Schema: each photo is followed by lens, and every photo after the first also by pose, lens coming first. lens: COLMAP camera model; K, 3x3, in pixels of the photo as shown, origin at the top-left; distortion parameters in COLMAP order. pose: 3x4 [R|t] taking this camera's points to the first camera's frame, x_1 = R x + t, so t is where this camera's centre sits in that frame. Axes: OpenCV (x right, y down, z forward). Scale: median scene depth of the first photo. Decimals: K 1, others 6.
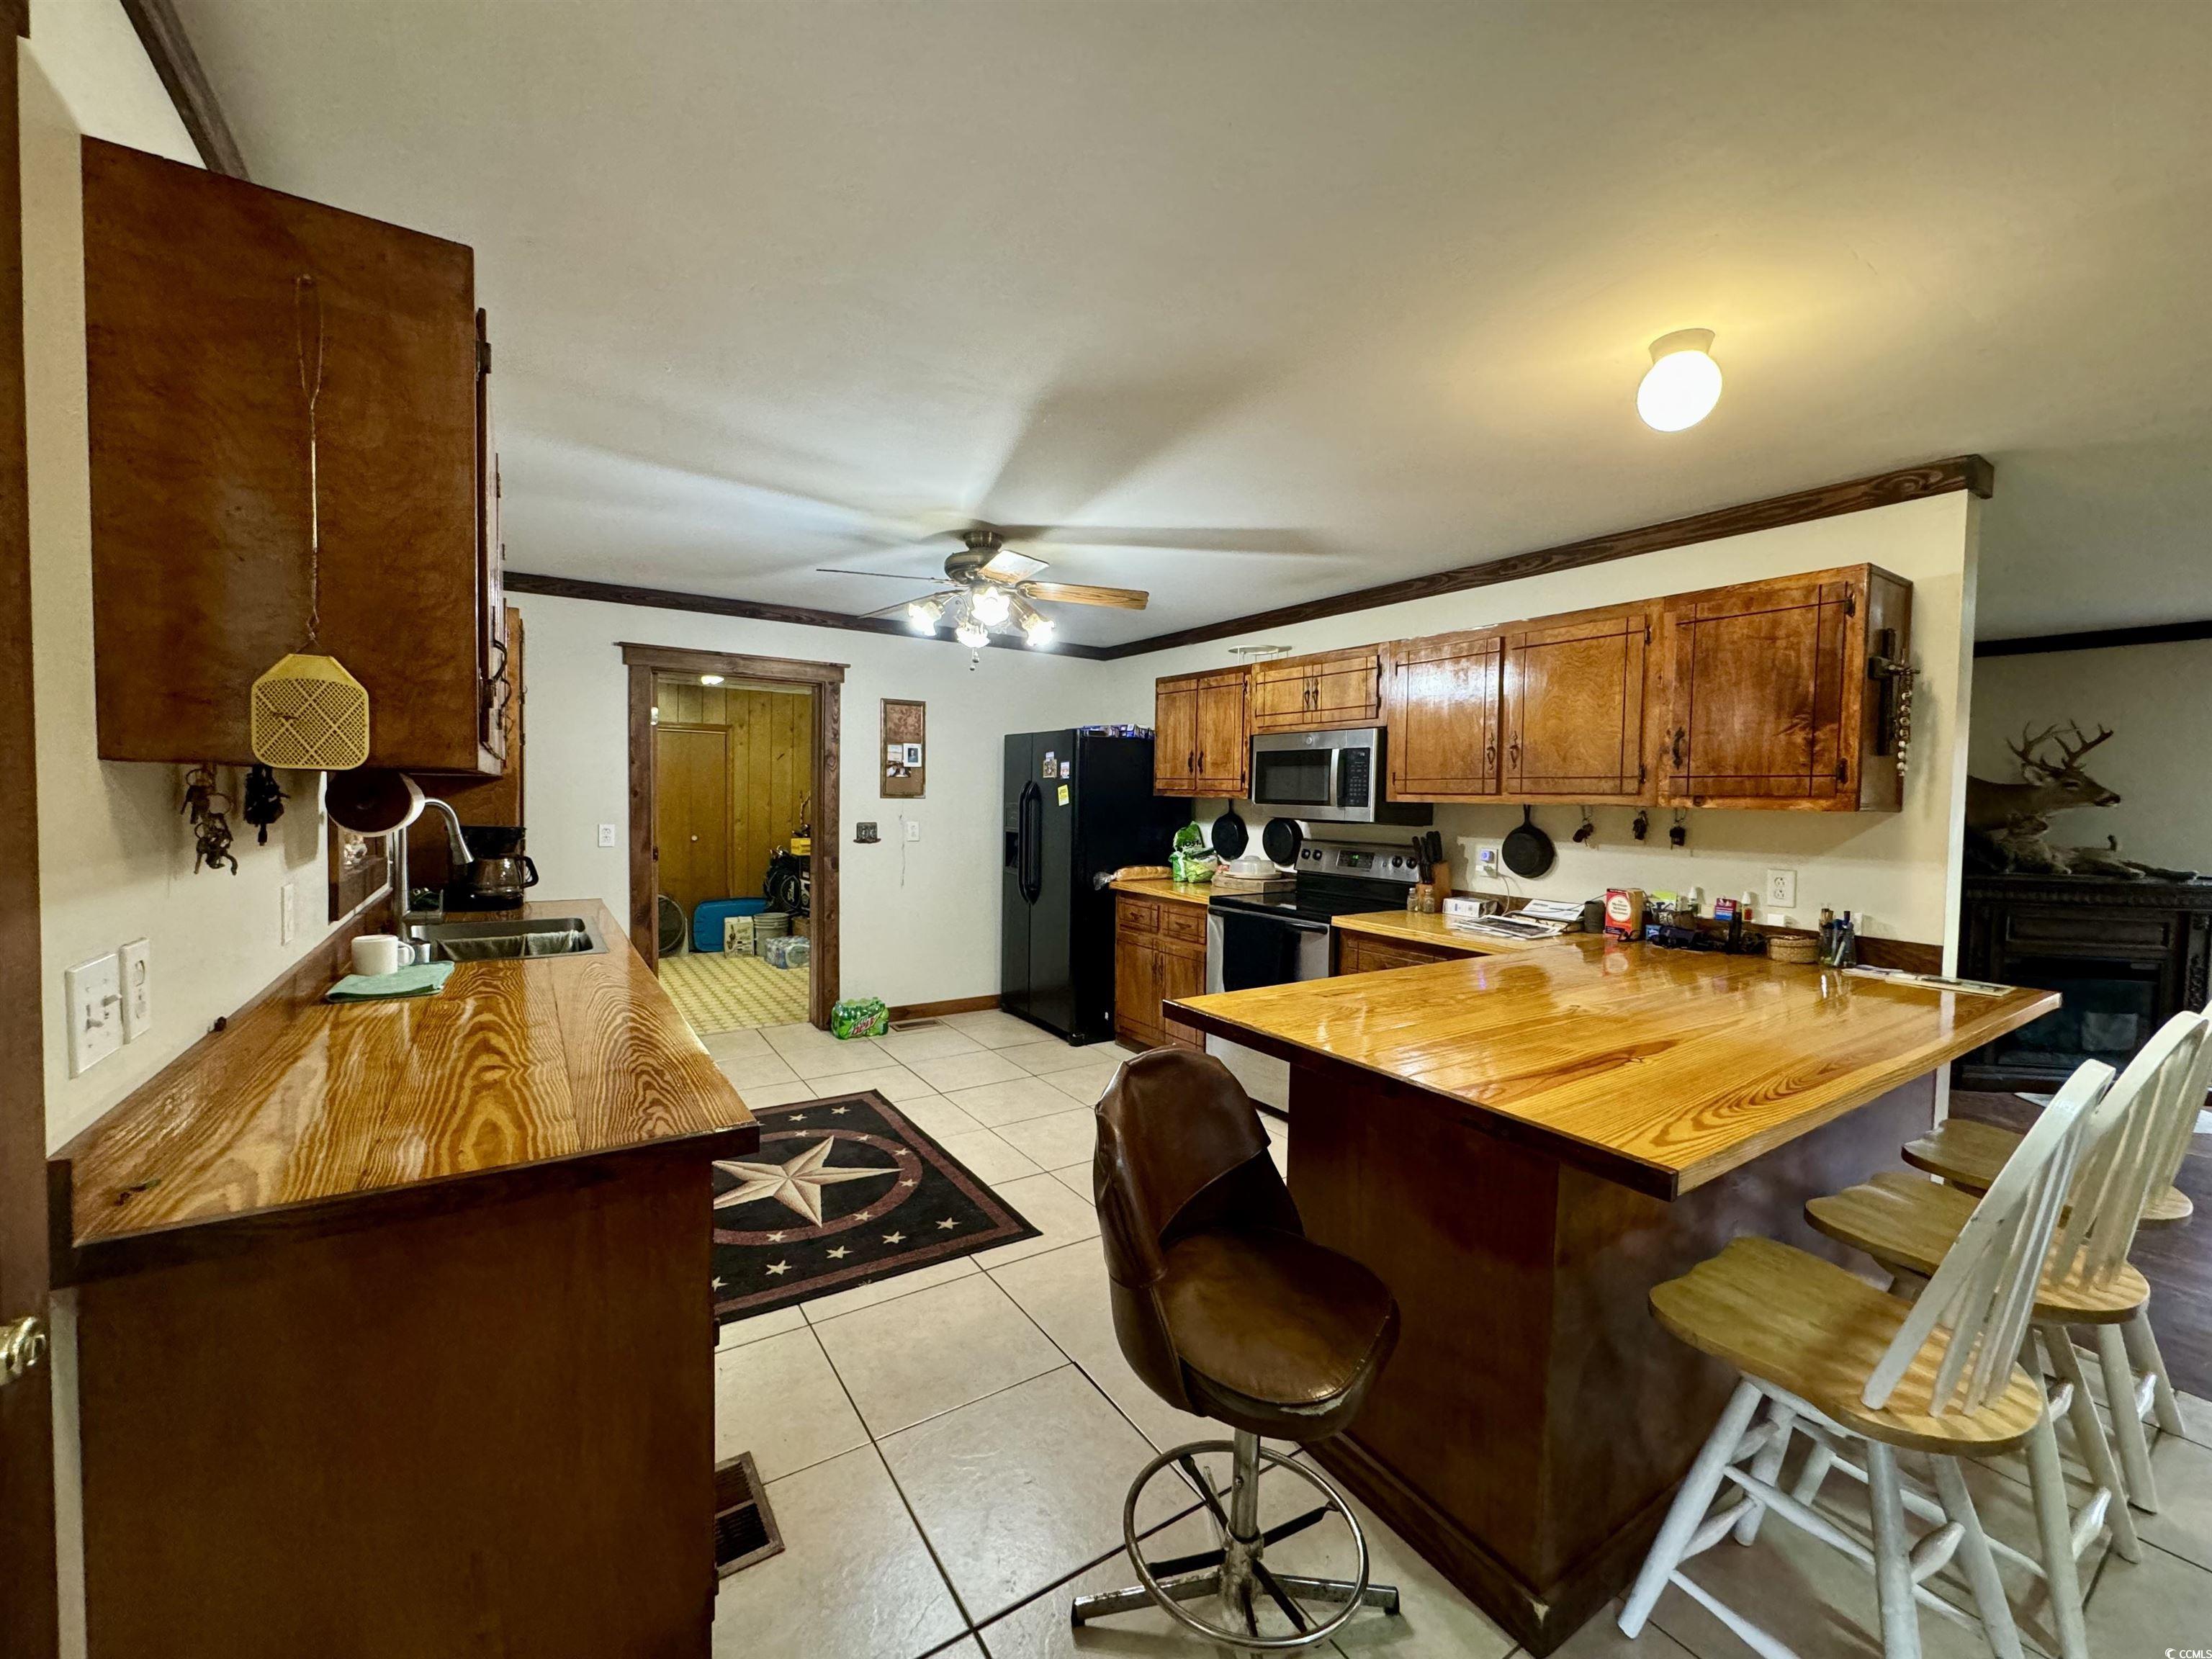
lens RADIAL K [[879.7, 0, 1105.8], [0, 879.7, 827.8], [0, 0, 1]] dist [-0.001755, 0.000159]
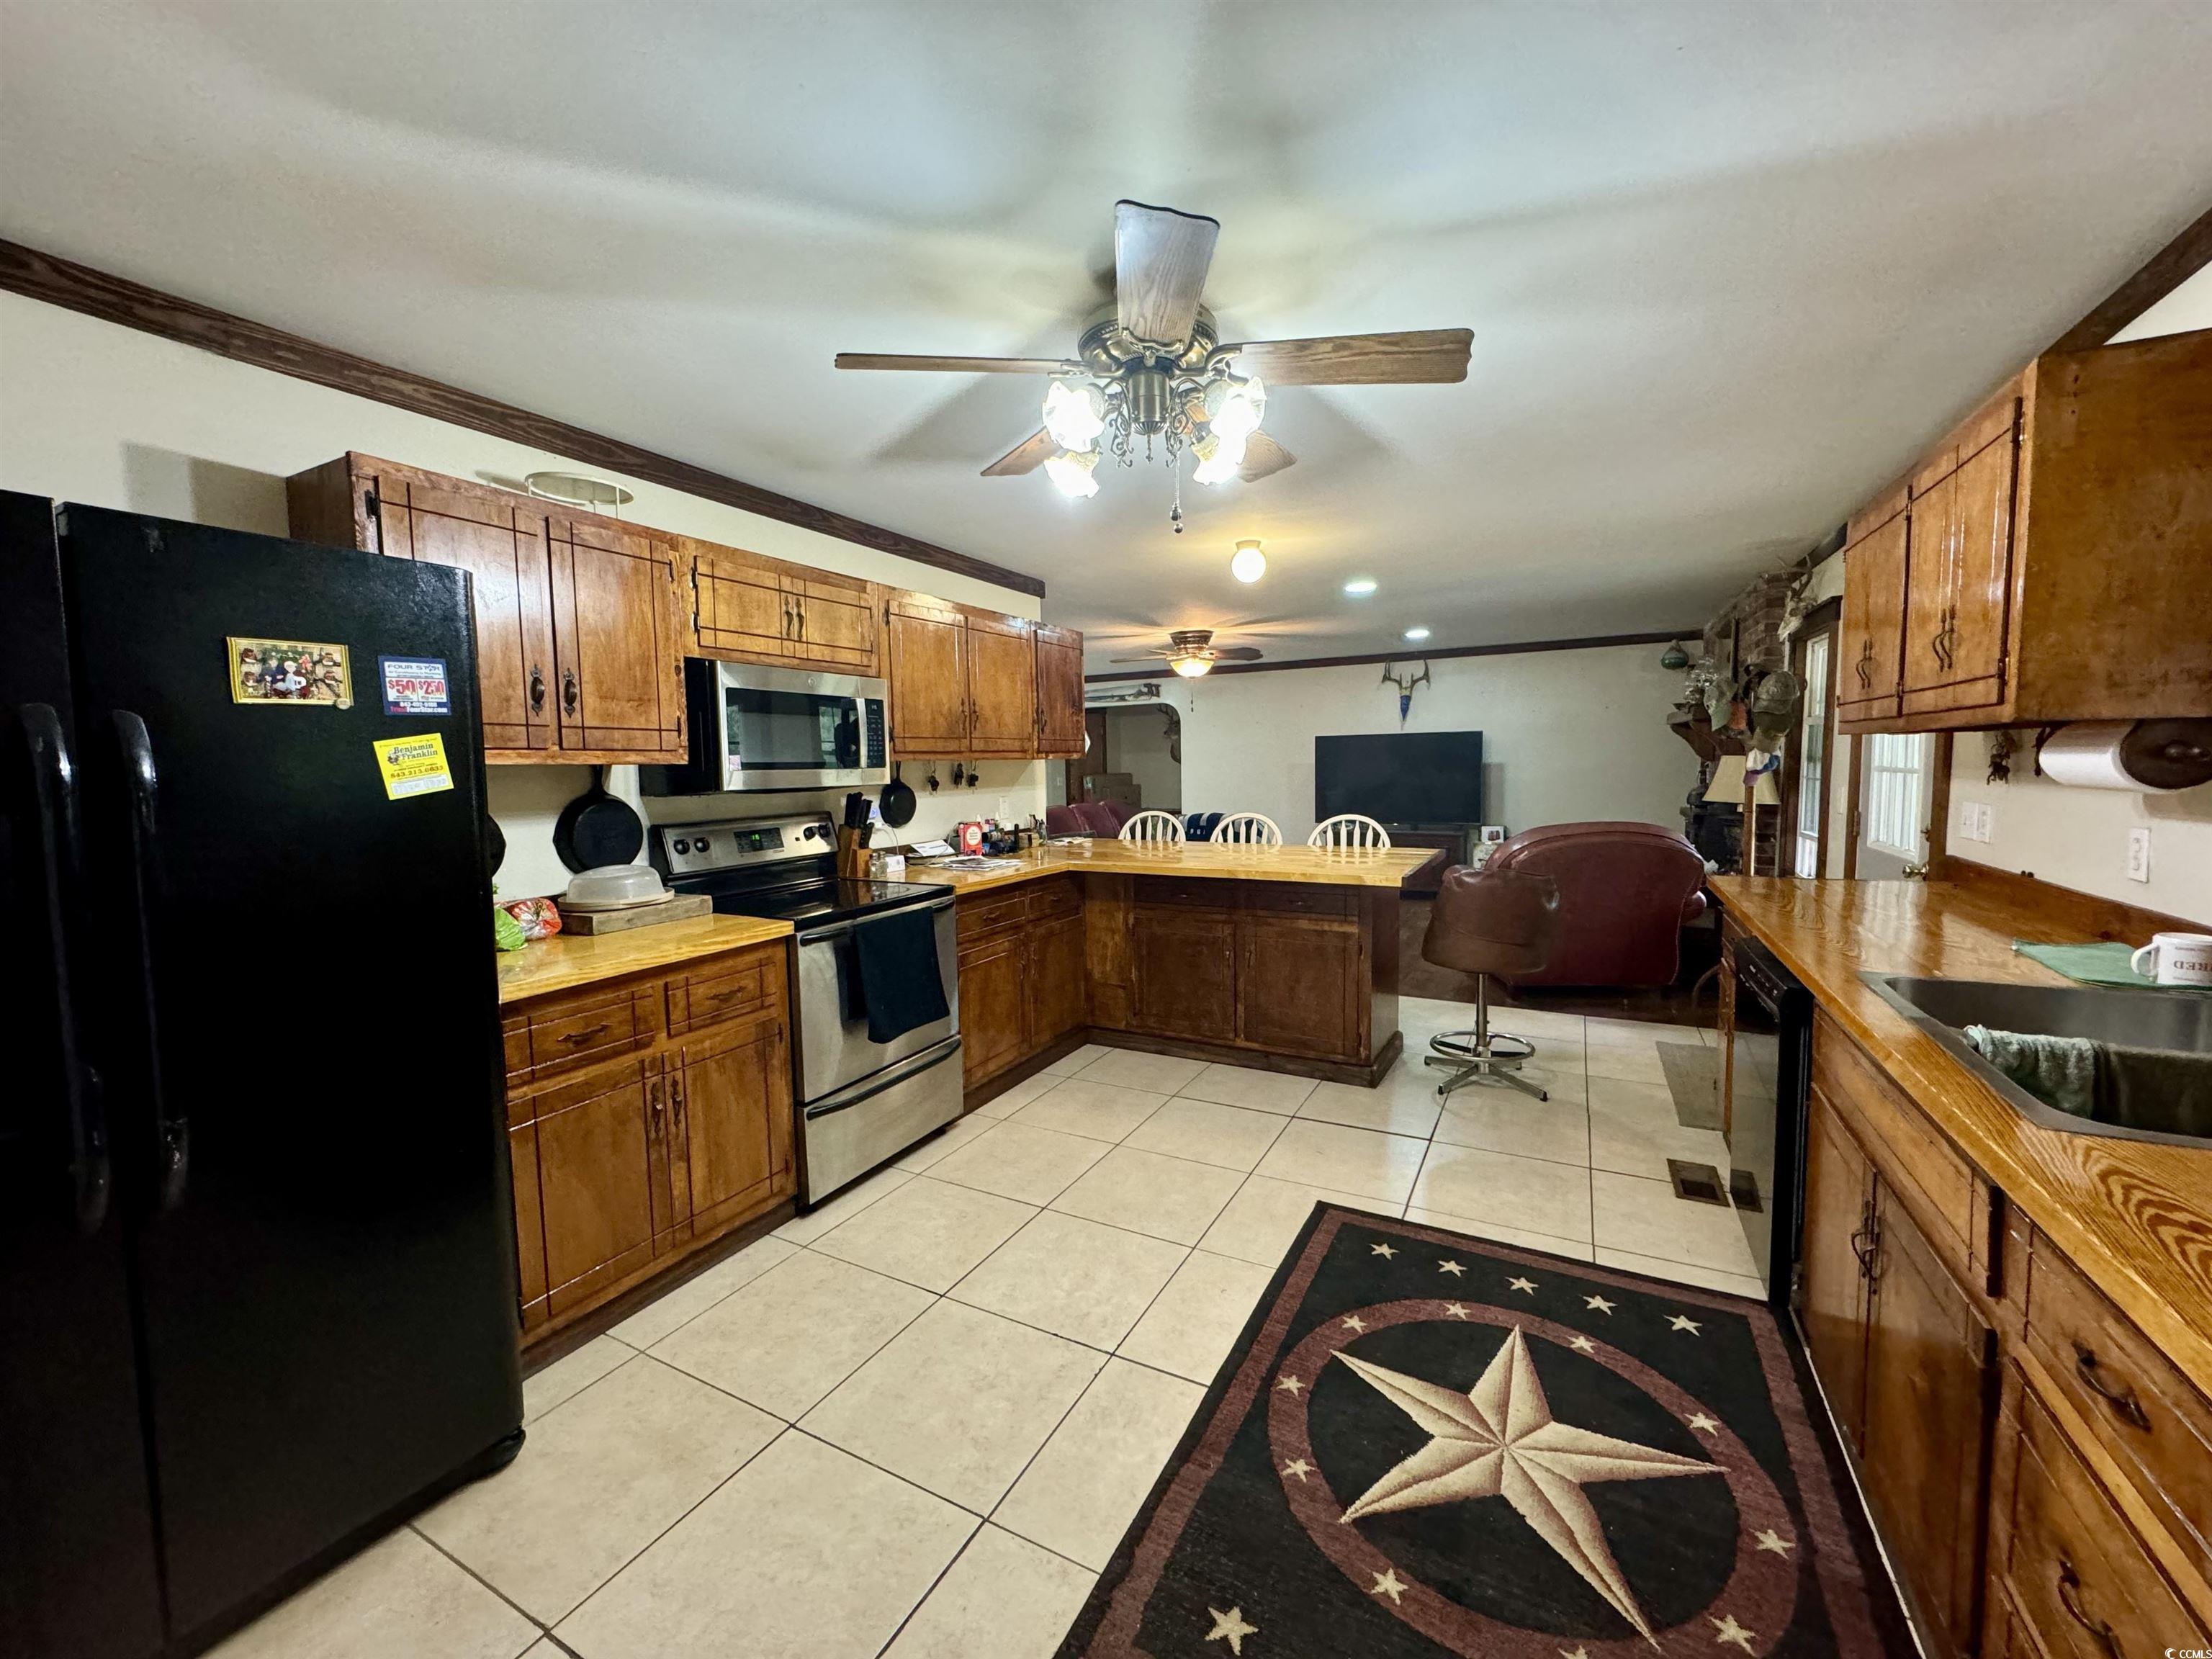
lens RADIAL K [[879.7, 0, 1105.8], [0, 879.7, 827.8], [0, 0, 1]] dist [-0.001755, 0.000159]
pose [[-0.477169, -0.074323, 0.875663, -0.695369], [0.044883, 0.993056, 0.108745, -0.058784], [-0.877664, 0.091192, -0.470520, 1.444404]]
